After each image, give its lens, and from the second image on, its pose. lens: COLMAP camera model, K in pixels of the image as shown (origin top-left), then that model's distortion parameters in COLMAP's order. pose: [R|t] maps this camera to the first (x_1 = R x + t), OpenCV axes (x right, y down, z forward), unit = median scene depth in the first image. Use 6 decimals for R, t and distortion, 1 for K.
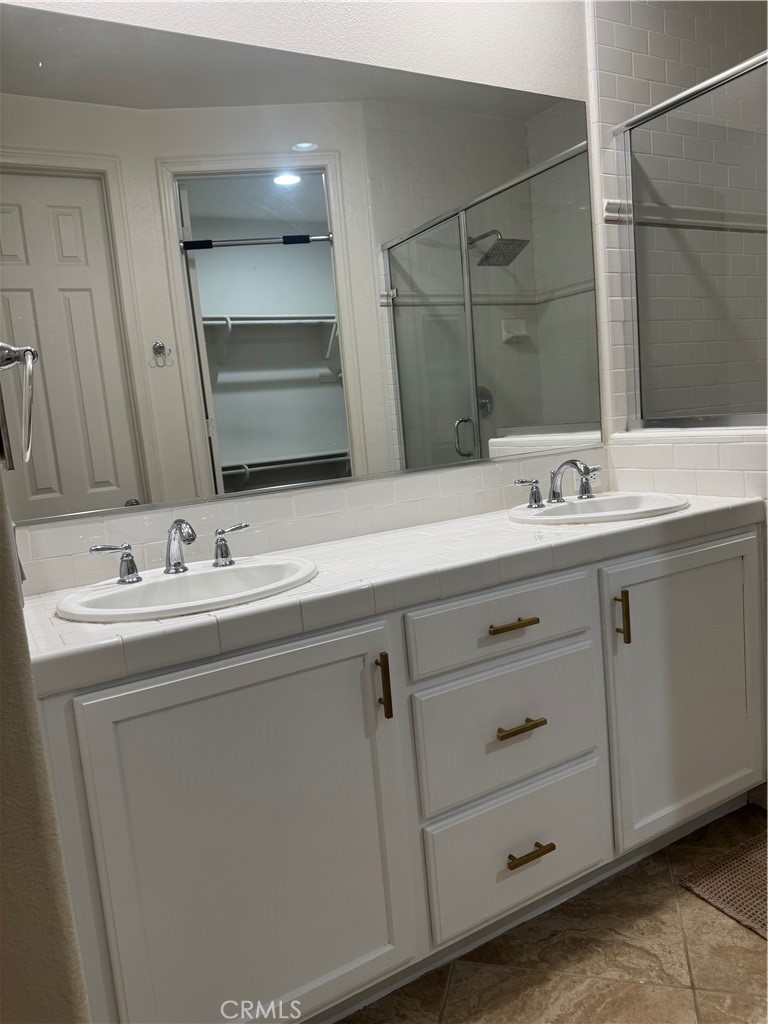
lens RADIAL K [[733.6, 0, 387.4], [0, 733.6, 505.6], [0, 0, 1]] dist [0.045098, -0.039018]
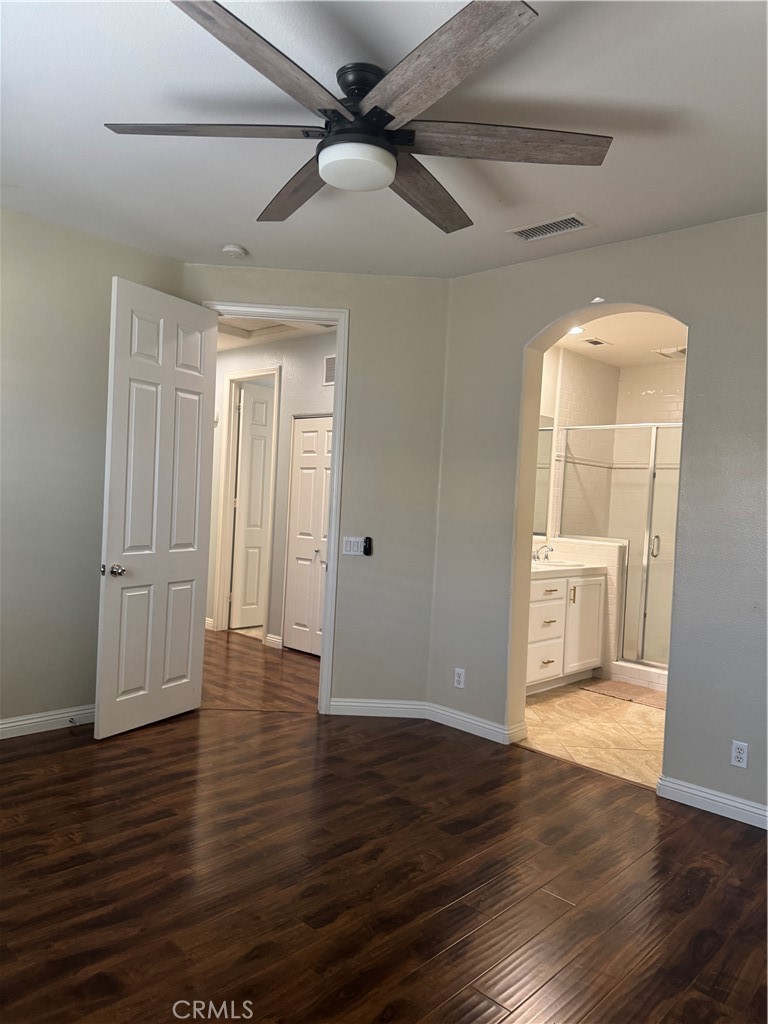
lens RADIAL K [[733.6, 0, 382.1], [0, 733.6, 517.4], [0, 0, 1]] dist [0.045098, -0.039018]
pose [[0.947261, 0.126591, 0.294401, -1.362308], [-0.092279, 0.987510, -0.127706, 0.284532], [-0.306890, 0.093804, 0.947111, -1.692112]]
